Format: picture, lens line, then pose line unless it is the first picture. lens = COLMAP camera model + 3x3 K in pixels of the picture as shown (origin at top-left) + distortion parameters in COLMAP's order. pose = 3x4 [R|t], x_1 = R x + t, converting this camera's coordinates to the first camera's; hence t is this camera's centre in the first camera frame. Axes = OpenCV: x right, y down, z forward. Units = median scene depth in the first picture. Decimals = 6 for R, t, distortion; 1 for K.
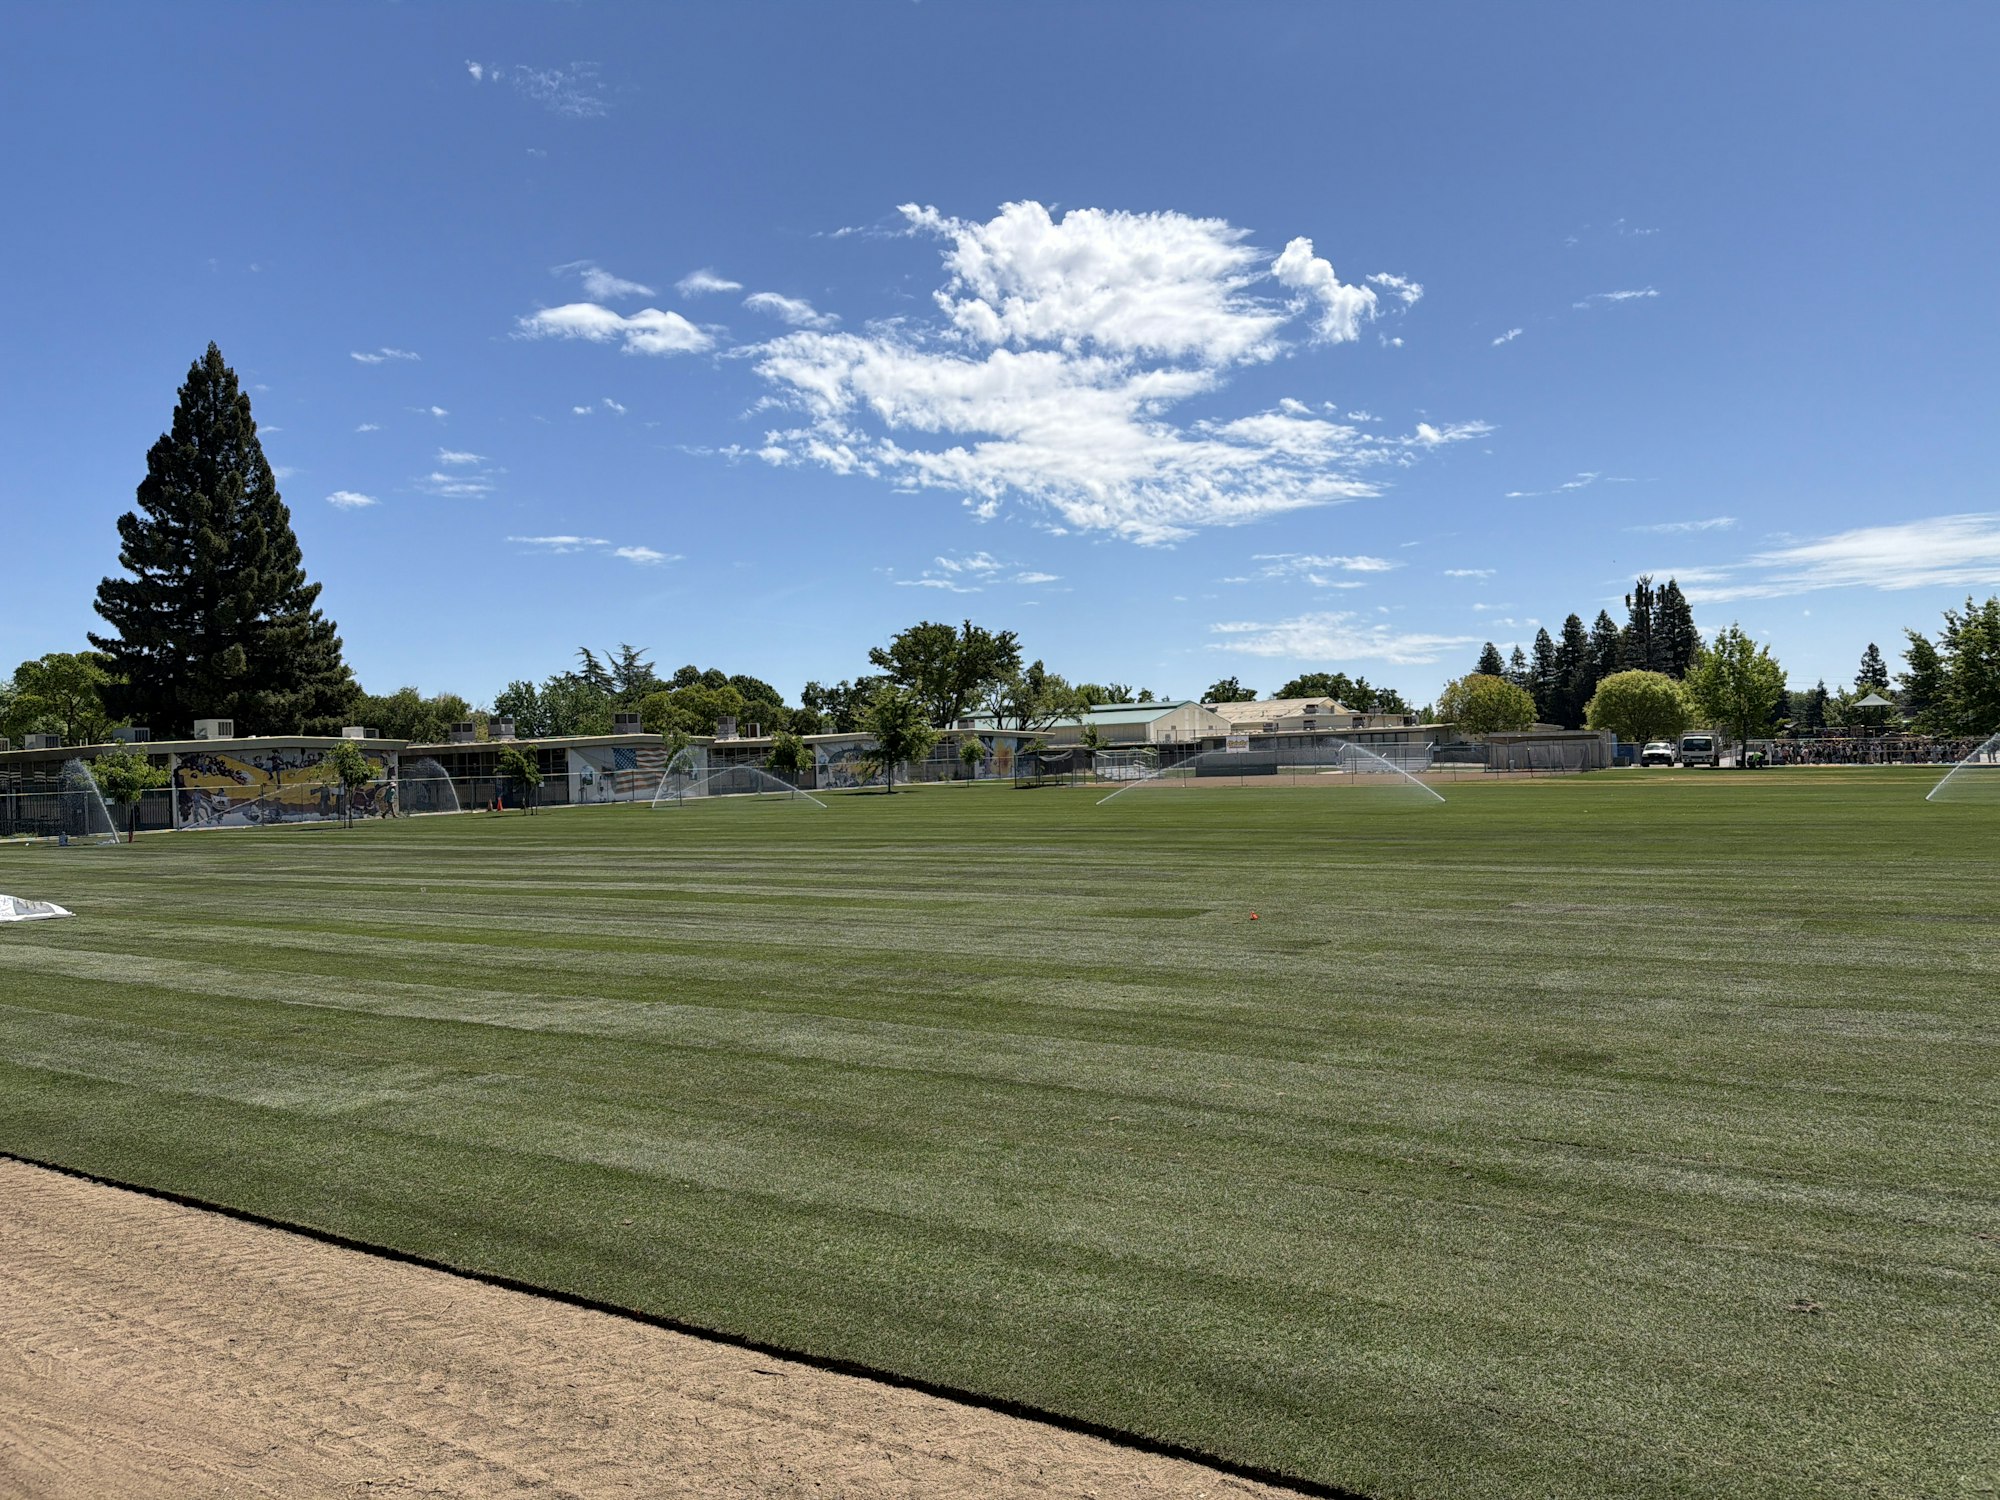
lens RADIAL K [[1400.5, 0, 996.9], [0, 1400.5, 762.7], [0, 0, 1]] dist [0.021721, -0.021546]
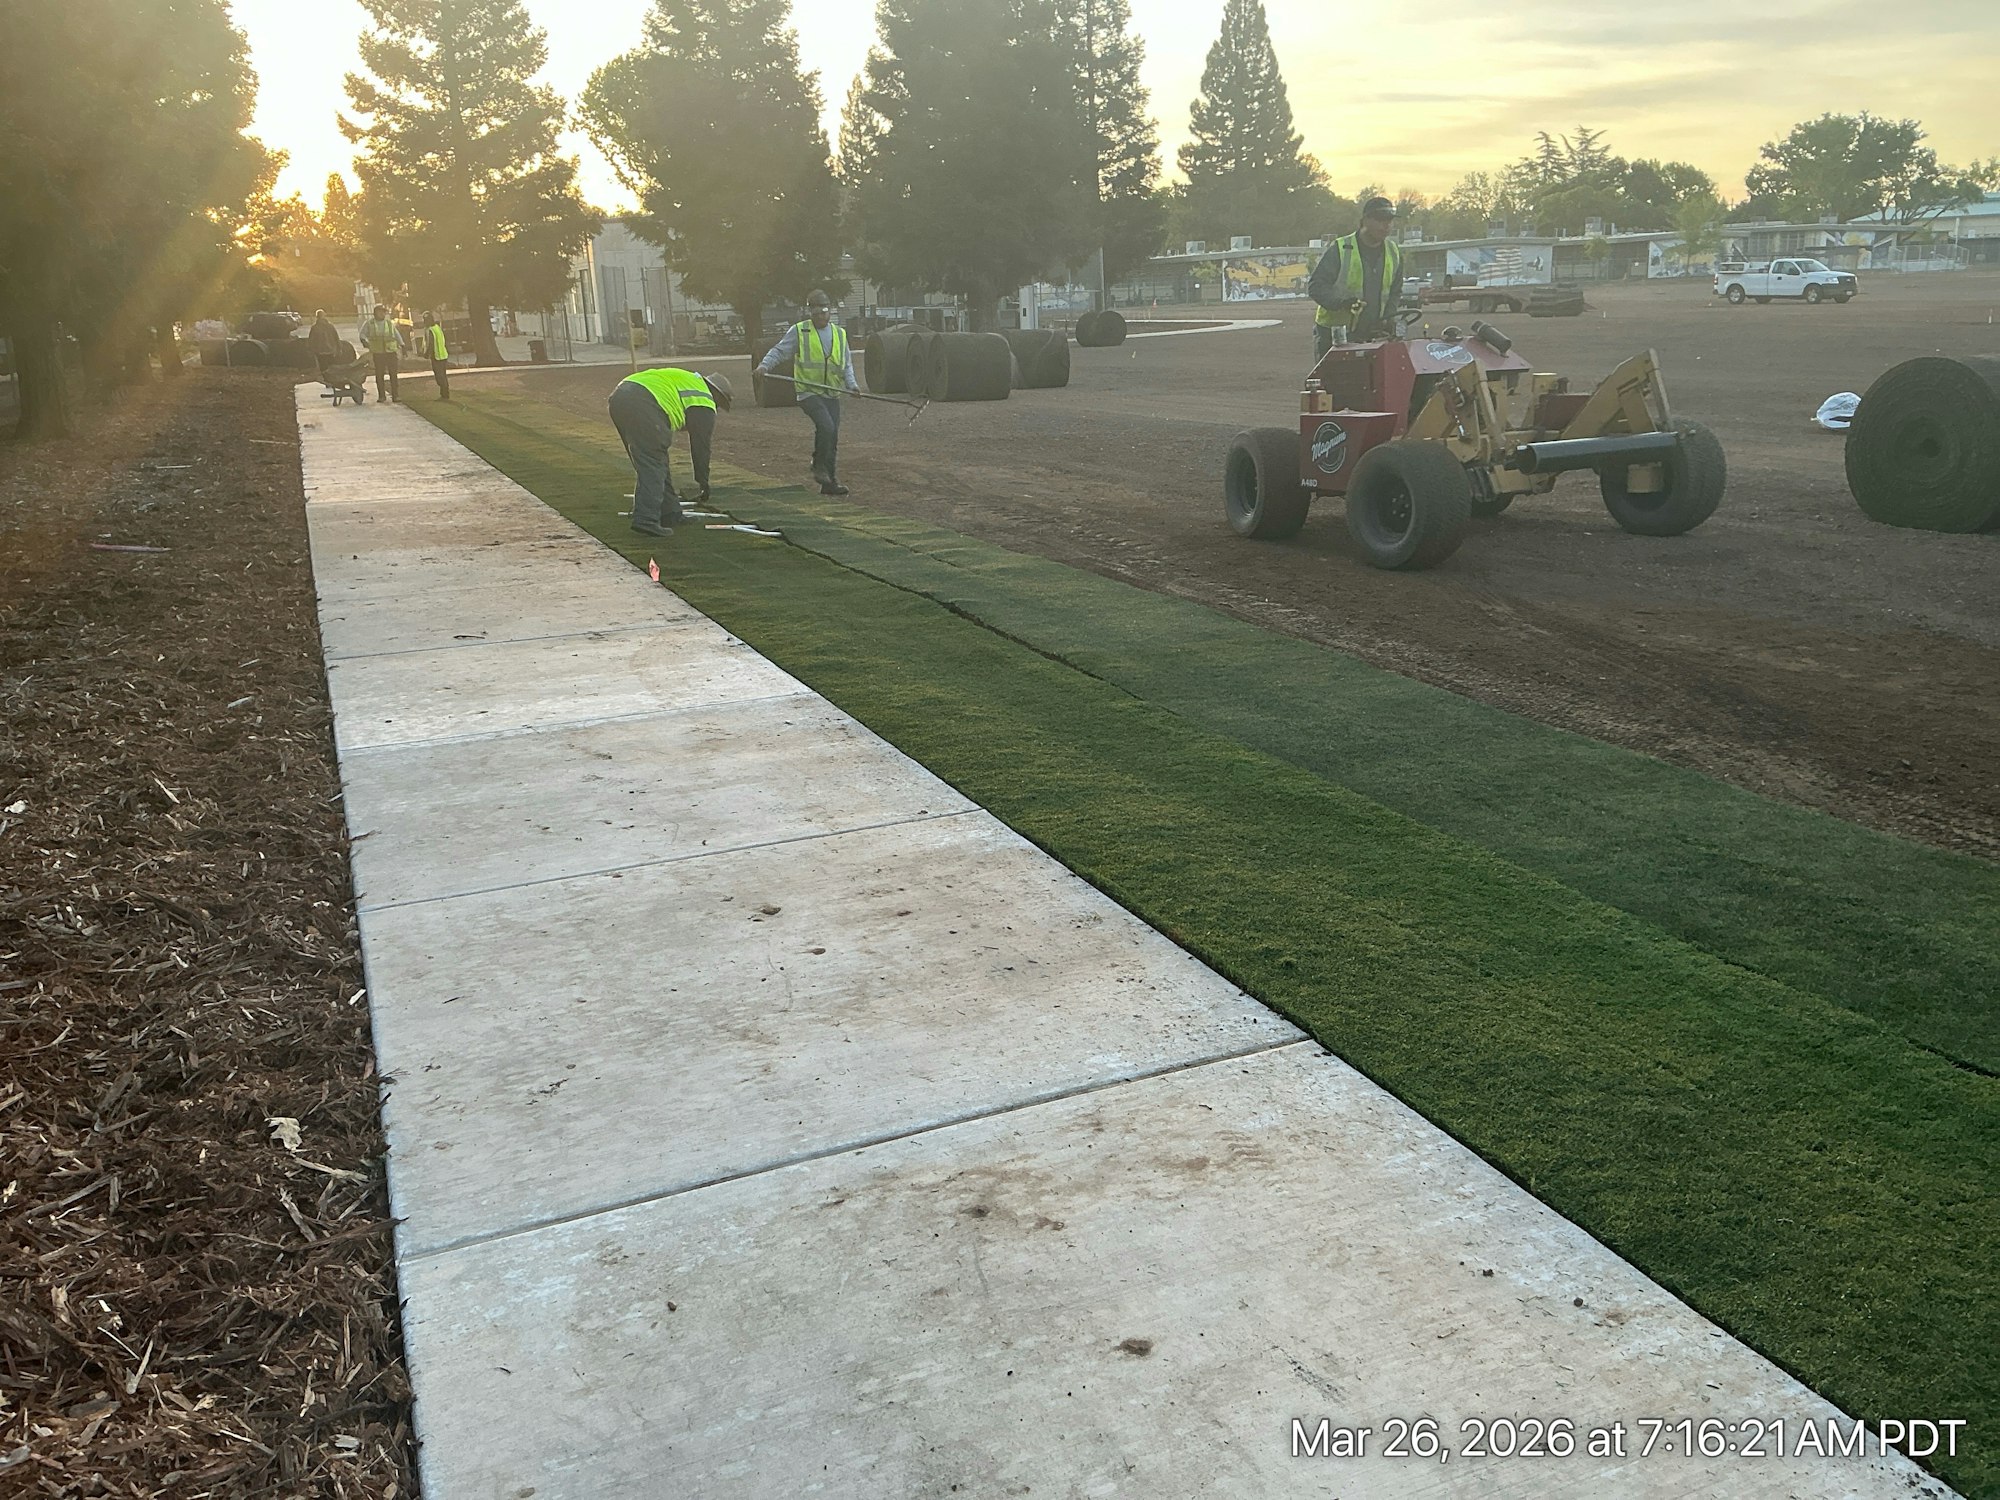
lens RADIAL K [[1674.8, 0, 1006.1], [0, 1674.8, 763.1], [0, 0, 1]] dist [0.147140, -0.309144]
pose [[0.817378, 0.156112, -0.554547, 0.384107], [0.012026, 0.957752, 0.287345, -0.011770], [0.575976, -0.241539, 0.780968, -0.788821]]
